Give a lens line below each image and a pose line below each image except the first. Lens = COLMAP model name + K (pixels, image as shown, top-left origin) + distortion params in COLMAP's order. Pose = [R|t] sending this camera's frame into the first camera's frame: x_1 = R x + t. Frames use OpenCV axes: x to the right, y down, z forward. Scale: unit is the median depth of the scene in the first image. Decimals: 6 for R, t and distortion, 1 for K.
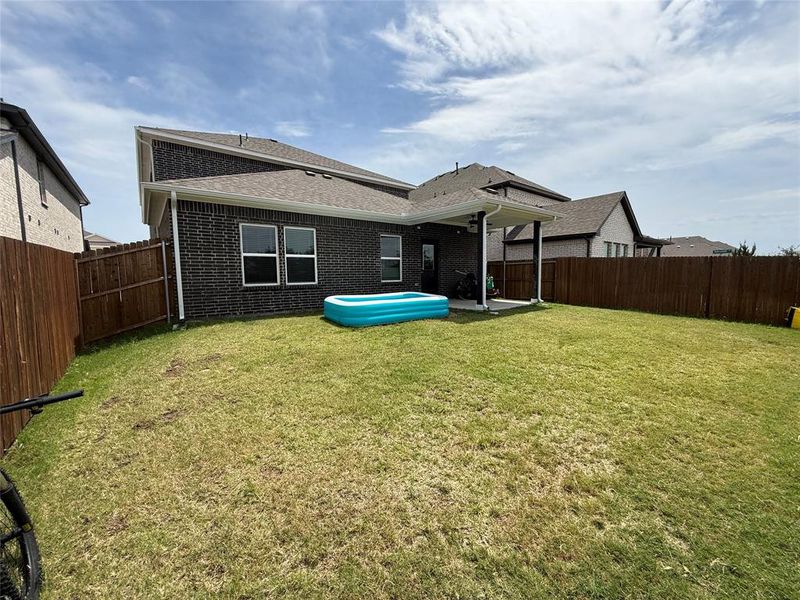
lens RADIAL K [[319.9, 0, 397.5], [0, 319.9, 301.6], [0, 0, 1]] dist [-0.000316, -0.000266]
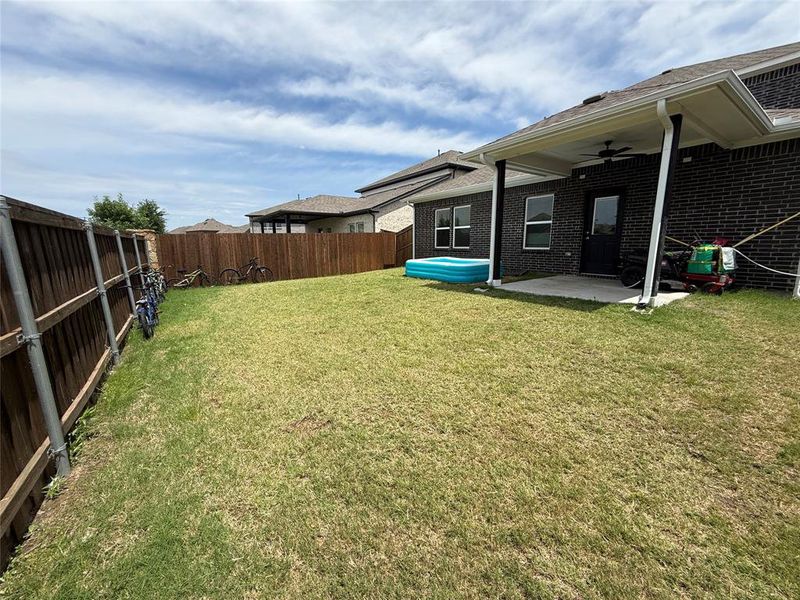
lens RADIAL K [[319.9, 0, 397.5], [0, 319.9, 301.6], [0, 0, 1]] dist [-0.000316, -0.000266]
pose [[-0.061873, 0.195397, -0.978771, 0.909894], [-0.075641, 0.976911, 0.199807, -0.067542], [0.995214, 0.086398, -0.045664, 0.655527]]
